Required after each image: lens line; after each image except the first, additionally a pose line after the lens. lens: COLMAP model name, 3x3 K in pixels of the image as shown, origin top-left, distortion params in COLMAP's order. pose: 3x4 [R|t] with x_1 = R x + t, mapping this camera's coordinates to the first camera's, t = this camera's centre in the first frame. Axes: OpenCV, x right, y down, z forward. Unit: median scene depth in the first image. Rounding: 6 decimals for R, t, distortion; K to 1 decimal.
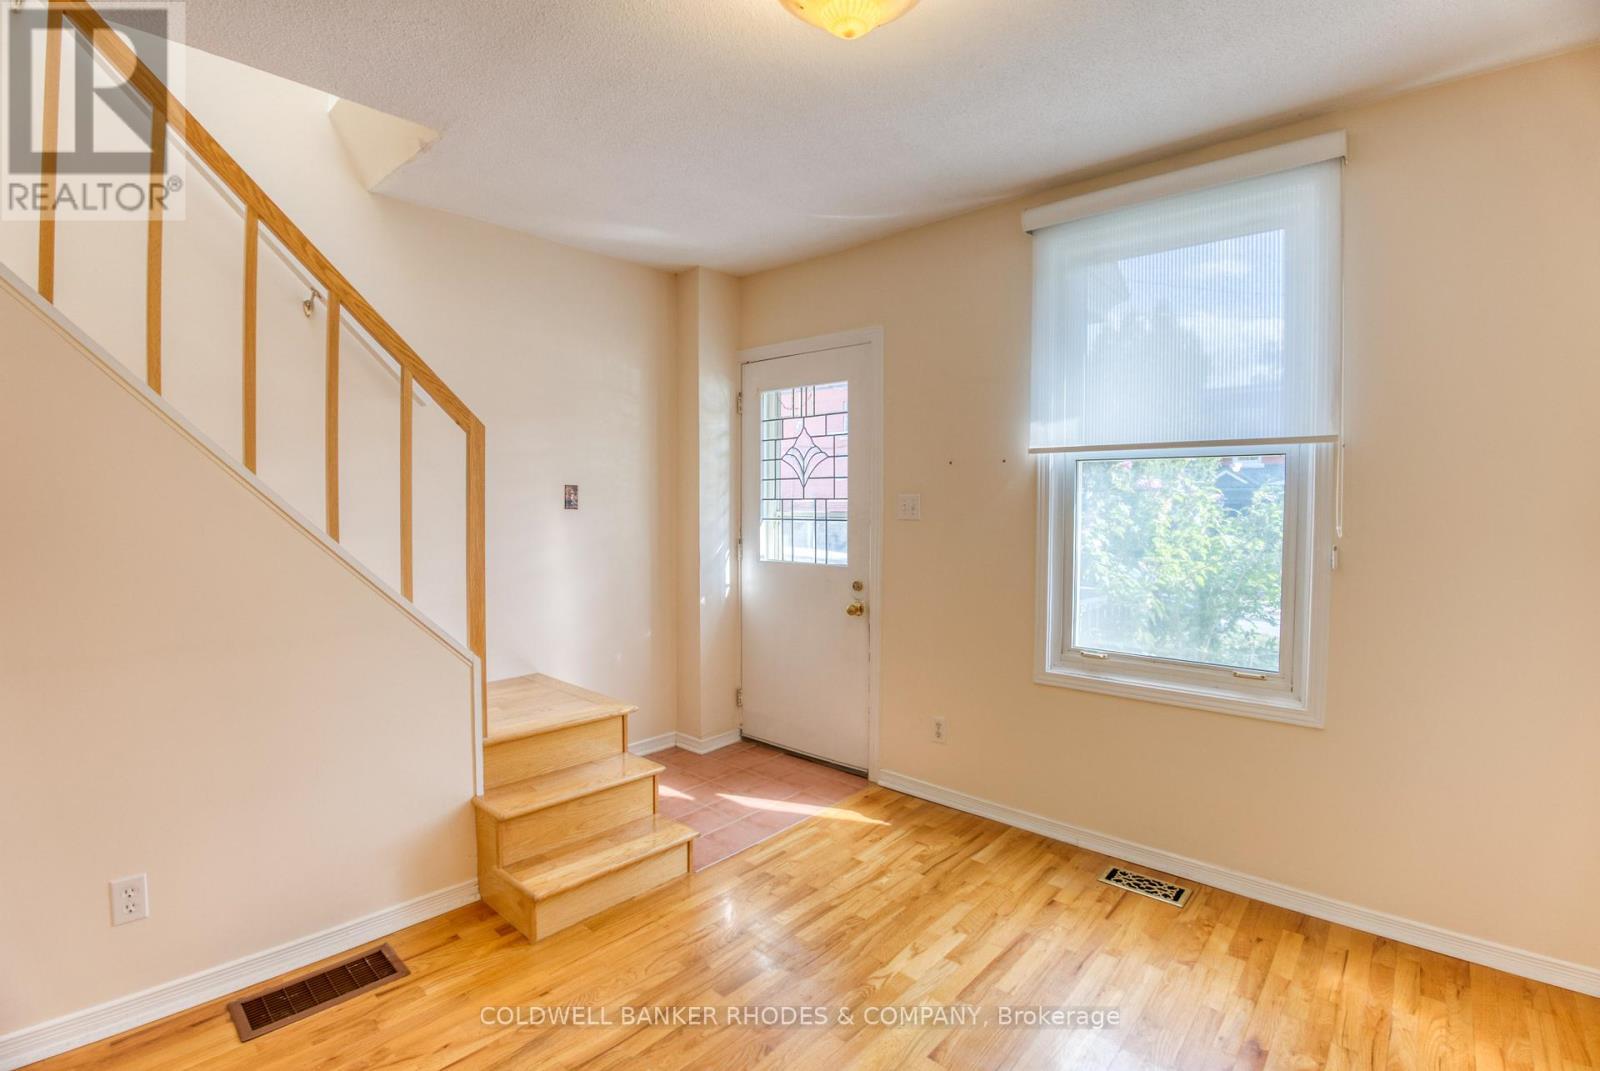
lens RADIAL K [[733.3, 0, 816.7], [0, 733.3, 535.7], [0, 0, 1]] dist [-0.047677, 0.001264]
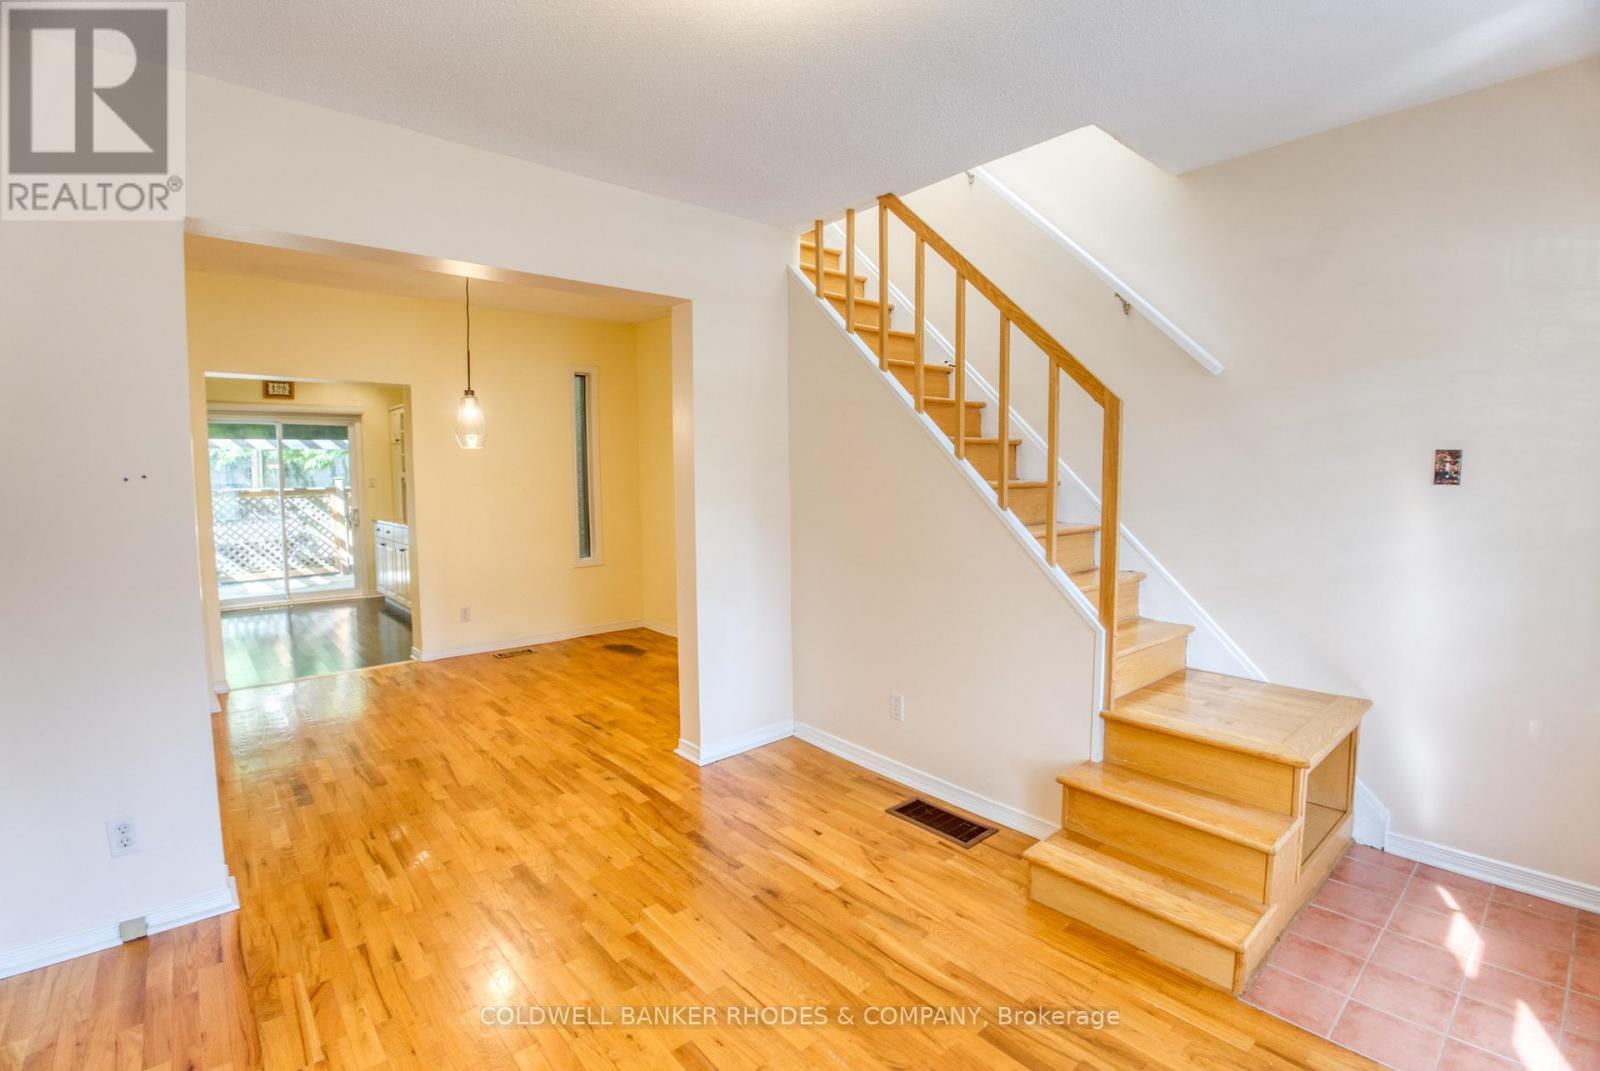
lens RADIAL K [[740.4, 0, 801.2], [0, 740.4, 533.1], [0, 0, 1]] dist [-0.060356, 0.007681]
pose [[-0.142005, 0.074964, -0.987023, 0.440189], [-0.034945, 0.996127, 0.080683, -0.025080], [0.989249, 0.045949, -0.138836, 0.527604]]
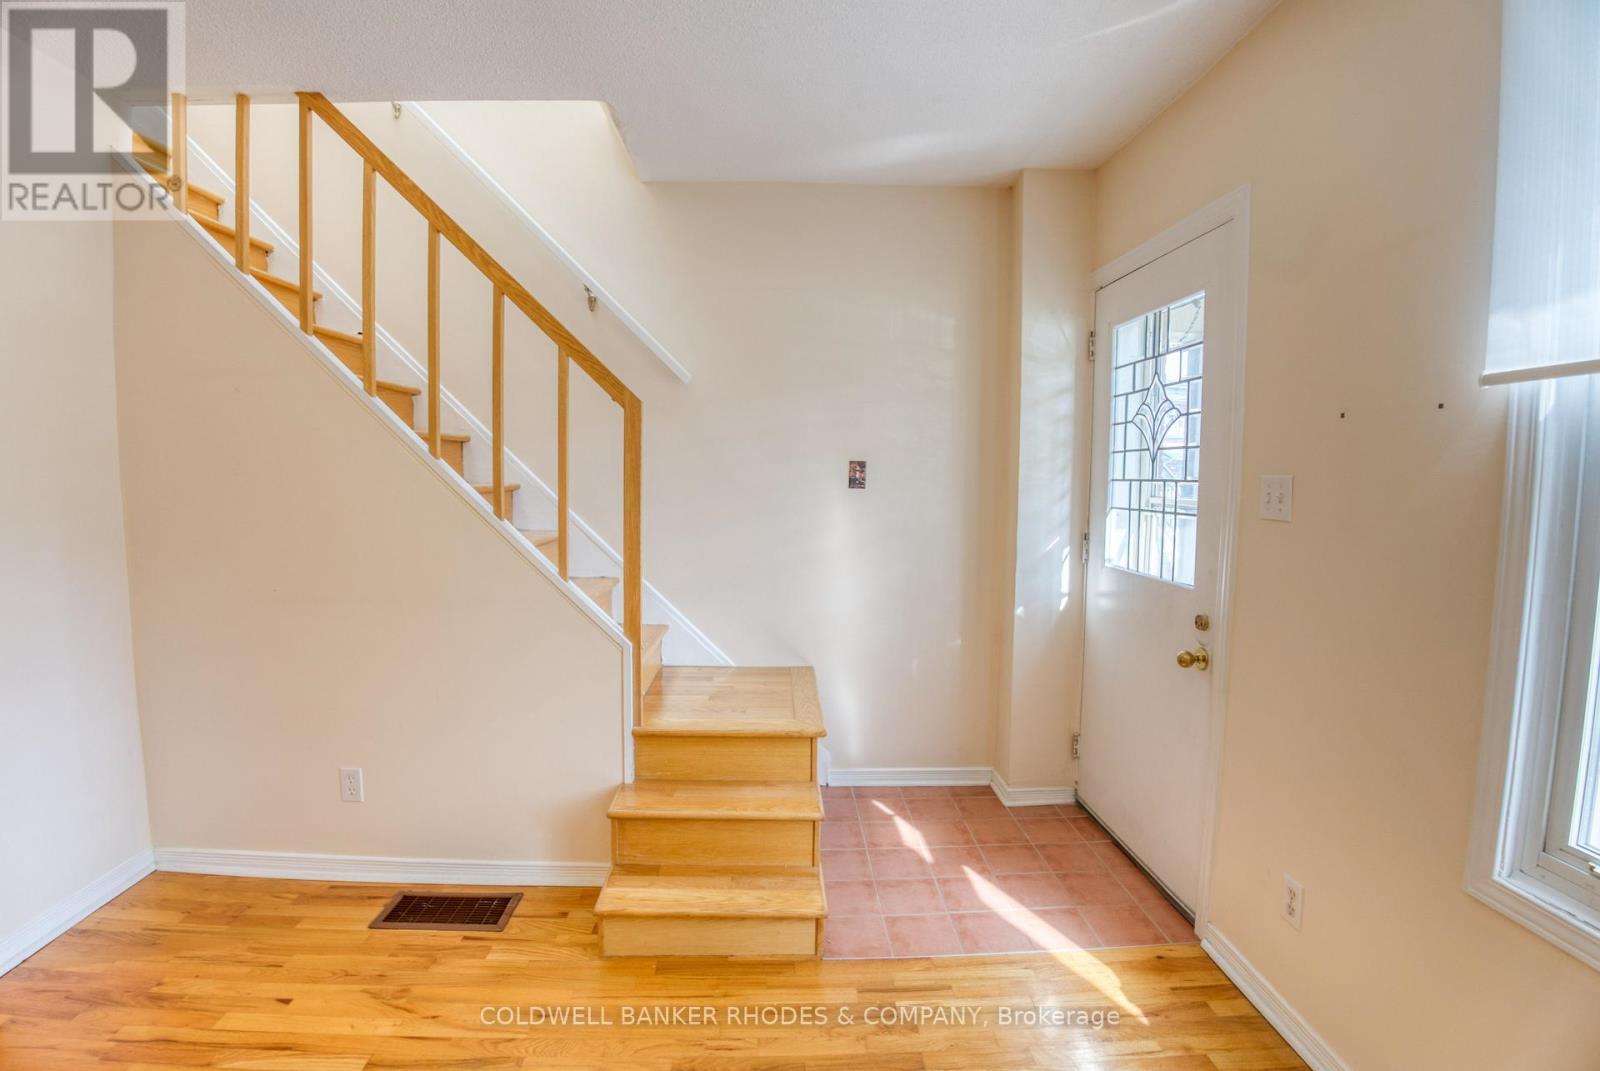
lens RADIAL K [[740.4, 0, 801.2], [0, 740.4, 533.1], [0, 0, 1]] dist [-0.060356, 0.007681]
pose [[0.685684, 0.062109, -0.725245, 0.286564], [-0.040262, 0.998064, 0.047407, -0.023906], [0.726785, -0.003307, 0.686857, 0.362438]]
